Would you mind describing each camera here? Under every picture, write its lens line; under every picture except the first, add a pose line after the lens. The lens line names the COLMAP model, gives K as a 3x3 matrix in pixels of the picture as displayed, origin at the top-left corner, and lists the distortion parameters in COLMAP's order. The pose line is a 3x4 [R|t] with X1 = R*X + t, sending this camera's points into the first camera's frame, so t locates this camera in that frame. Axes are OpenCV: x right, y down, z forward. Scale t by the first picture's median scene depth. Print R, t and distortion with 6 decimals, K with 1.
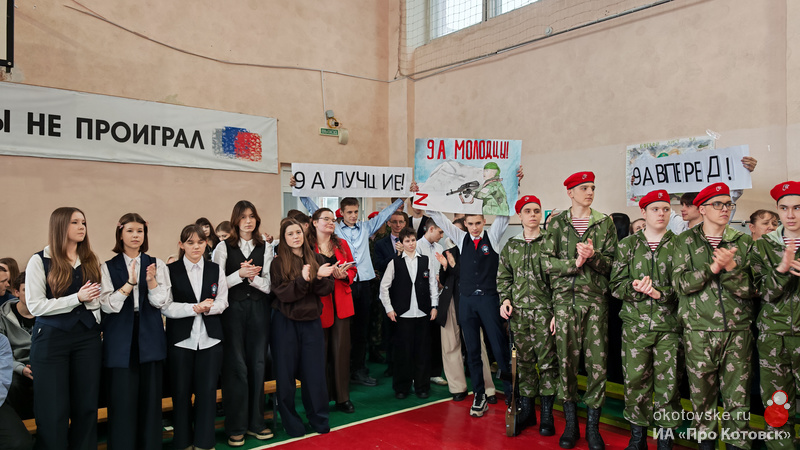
lens RADIAL K [[574.7, 0, 400.0], [0, 574.7, 225.0], [0, 0, 1]] dist [-0.000596, -0.005652]
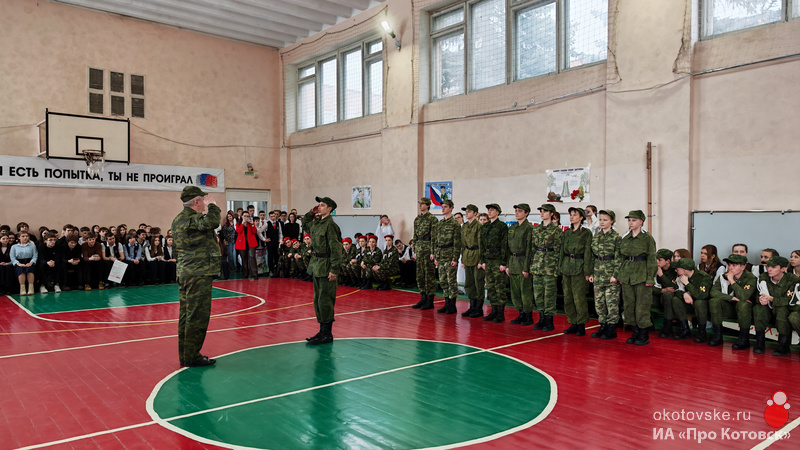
lens RADIAL K [[574.7, 0, 400.0], [0, 574.7, 225.0], [0, 0, 1]] dist [-0.000596, -0.005652]
pose [[0.999679, 0.007454, 0.024217, 0.473527], [-0.007929, 0.999777, 0.019568, -0.011616], [-0.024066, -0.019754, 0.999515, -1.437443]]
